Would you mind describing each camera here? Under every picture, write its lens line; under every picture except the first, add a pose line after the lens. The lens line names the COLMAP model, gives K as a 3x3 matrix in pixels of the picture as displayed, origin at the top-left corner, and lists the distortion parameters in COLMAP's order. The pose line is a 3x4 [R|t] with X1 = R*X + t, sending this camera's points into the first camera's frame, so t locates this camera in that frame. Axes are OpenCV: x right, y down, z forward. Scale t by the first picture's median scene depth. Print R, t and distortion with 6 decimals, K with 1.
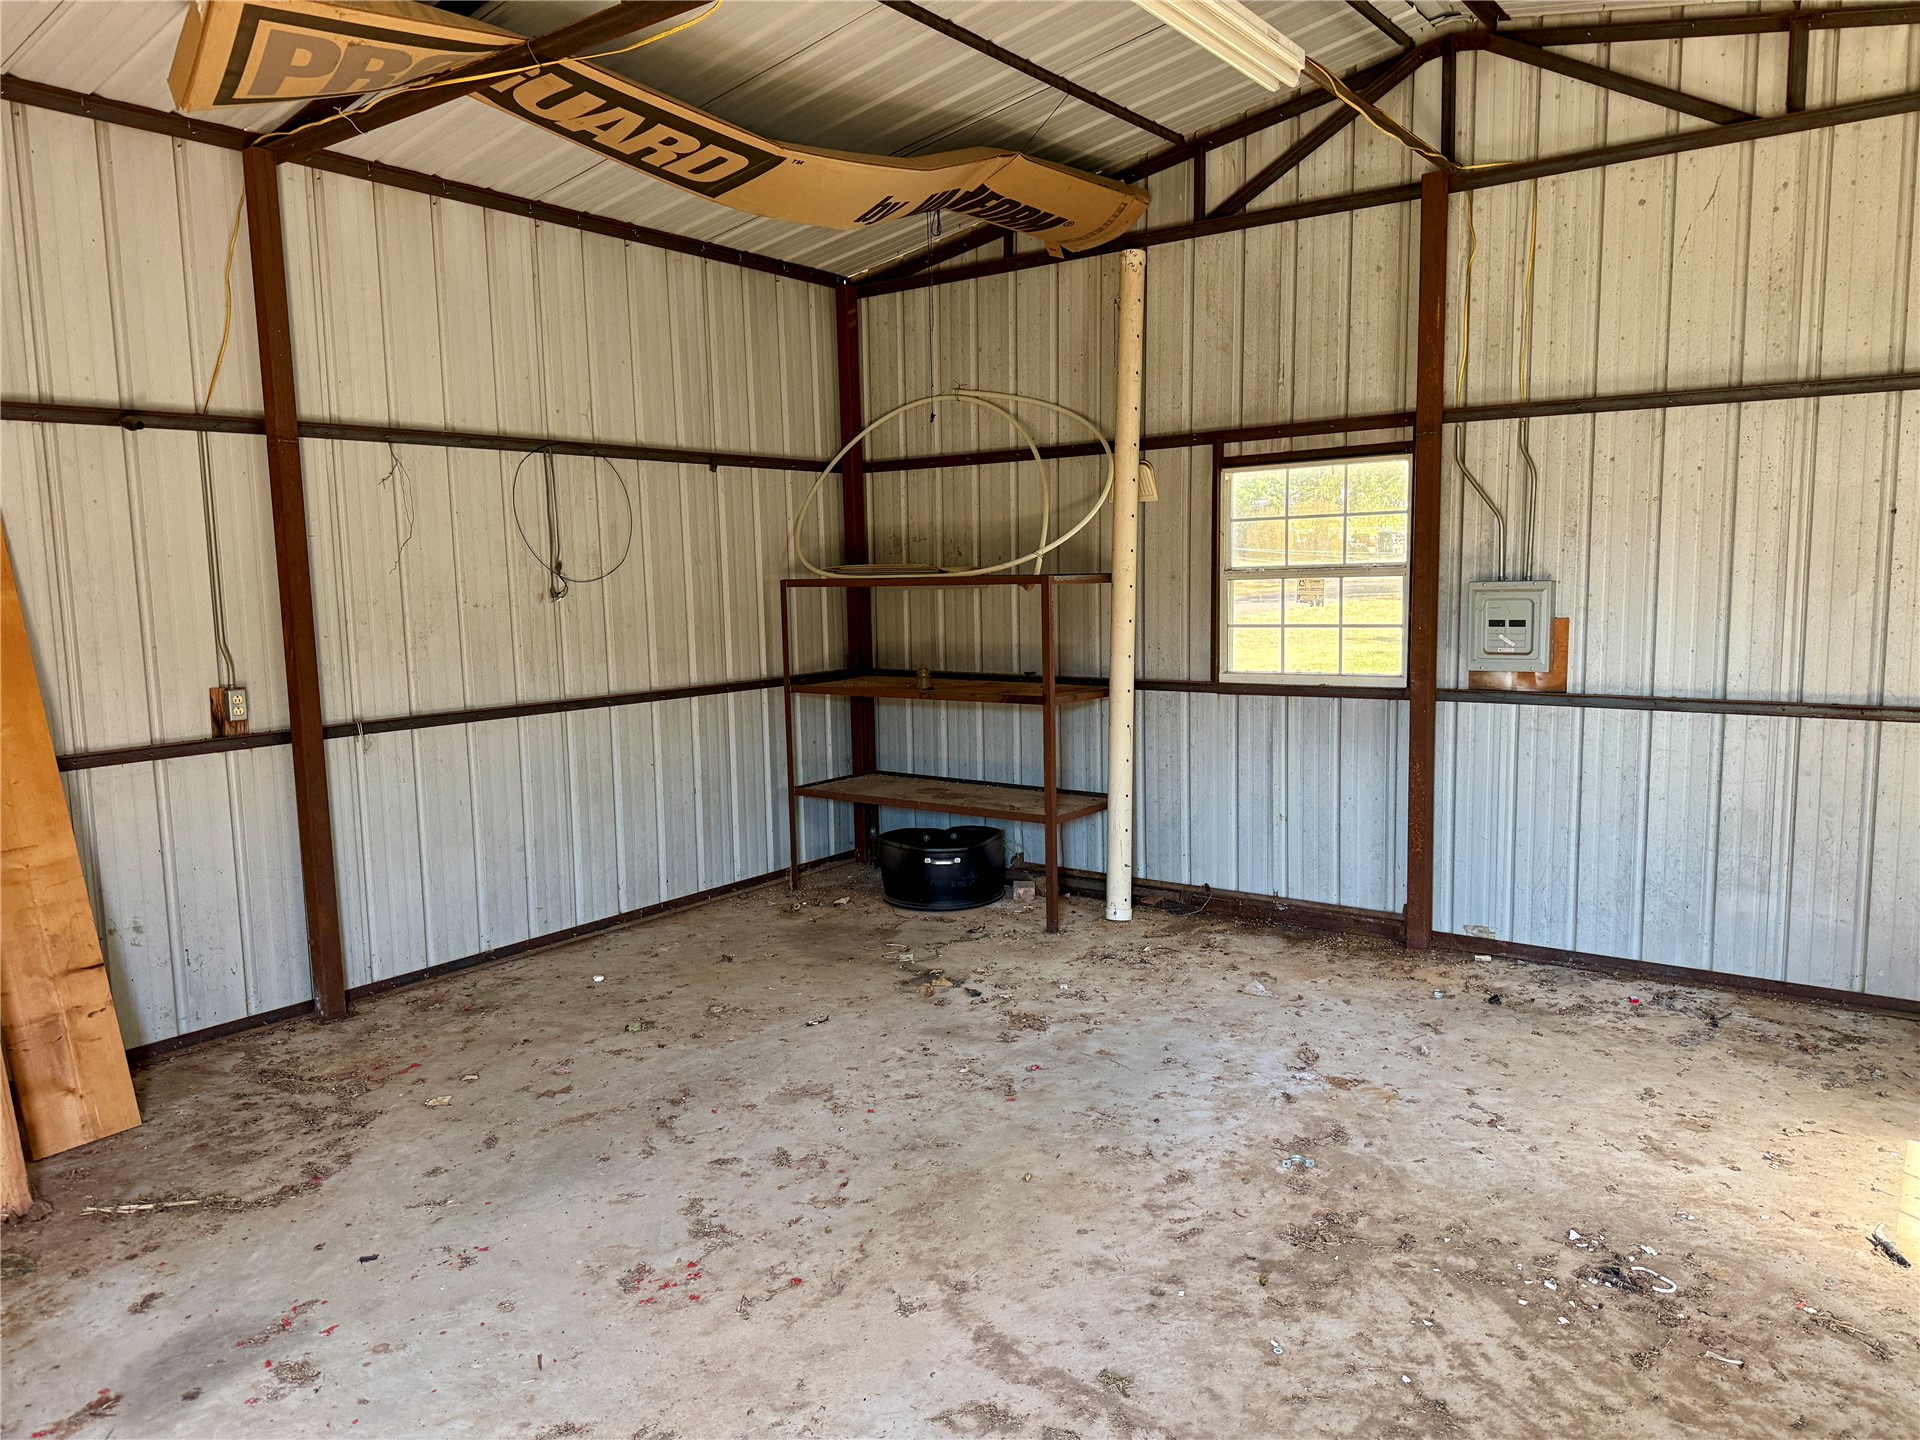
lens RADIAL K [[1356.2, 0, 967.6], [0, 1356.2, 728.6], [0, 0, 1]] dist [0.004762, -0.001473]
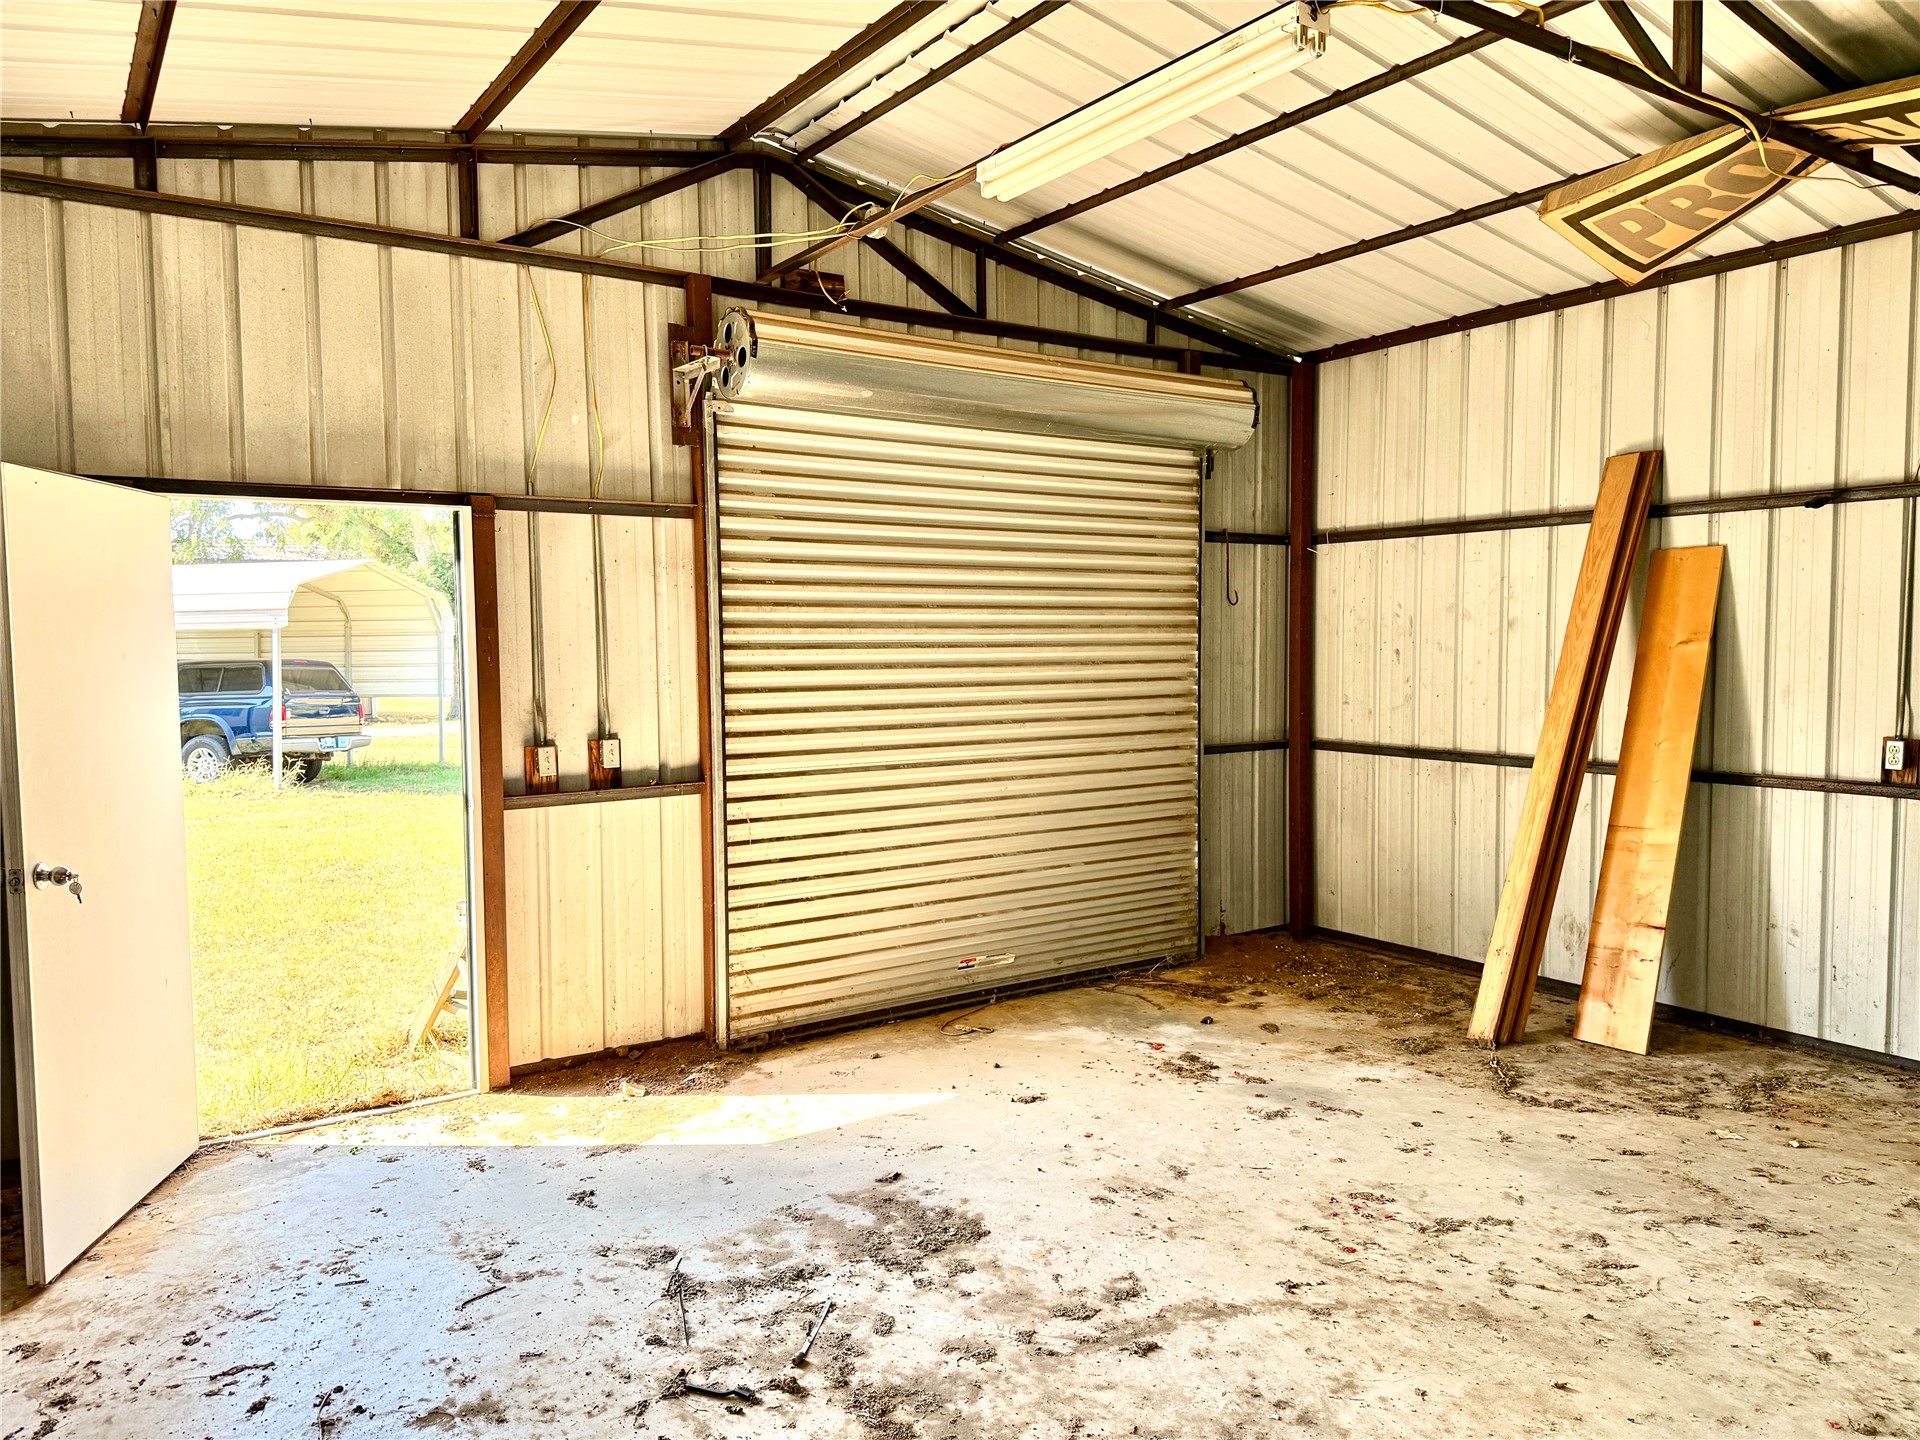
lens RADIAL K [[1356.2, 0, 967.6], [0, 1356.2, 728.6], [0, 0, 1]] dist [0.004762, -0.001473]
pose [[-0.327412, 0.091760, -0.940416, 0.856491], [-0.098771, 0.986497, 0.130644, -0.130615], [0.939705, 0.135661, -0.313928, 0.815605]]
